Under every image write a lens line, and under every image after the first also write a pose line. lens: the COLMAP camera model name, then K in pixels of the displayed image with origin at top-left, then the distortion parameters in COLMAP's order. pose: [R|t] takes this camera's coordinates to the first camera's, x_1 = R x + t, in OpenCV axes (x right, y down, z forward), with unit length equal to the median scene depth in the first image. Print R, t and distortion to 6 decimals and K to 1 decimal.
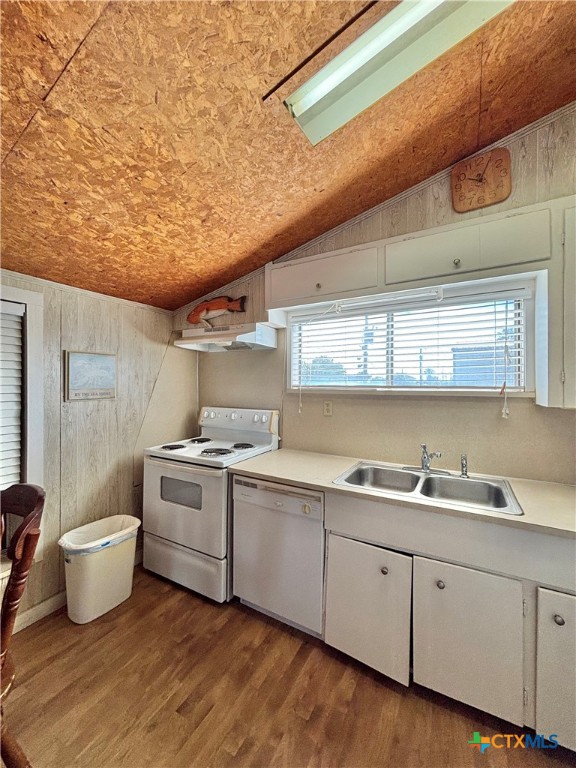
lens RADIAL K [[309.0, 0, 288.9], [0, 309.0, 383.5], [0, 0, 1]] dist [-0.004882, 0.000067]
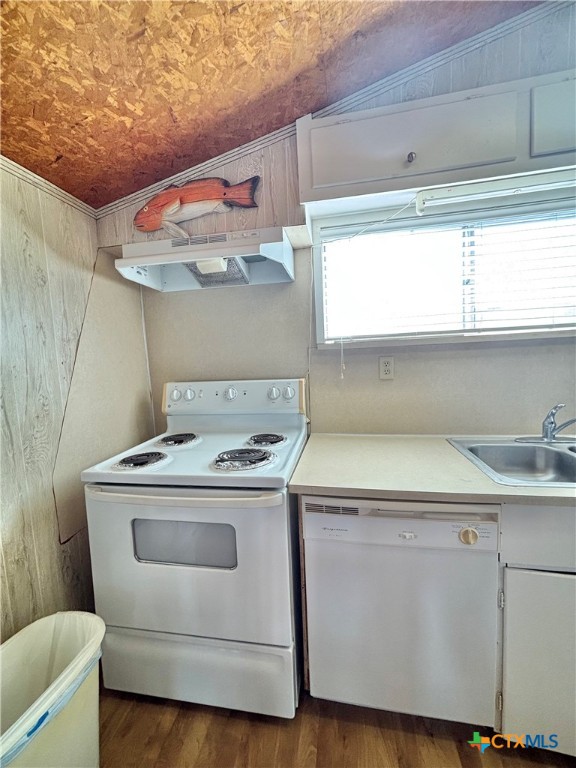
lens RADIAL K [[309.0, 0, 286.2], [0, 309.0, 383.7], [0, 0, 1]] dist [-0.004882, 0.000067]
pose [[0.944459, -0.078488, 0.319118, -0.302215], [0.051244, 0.994355, 0.092905, 0.040251], [-0.324609, -0.071392, 0.943150, 0.430657]]
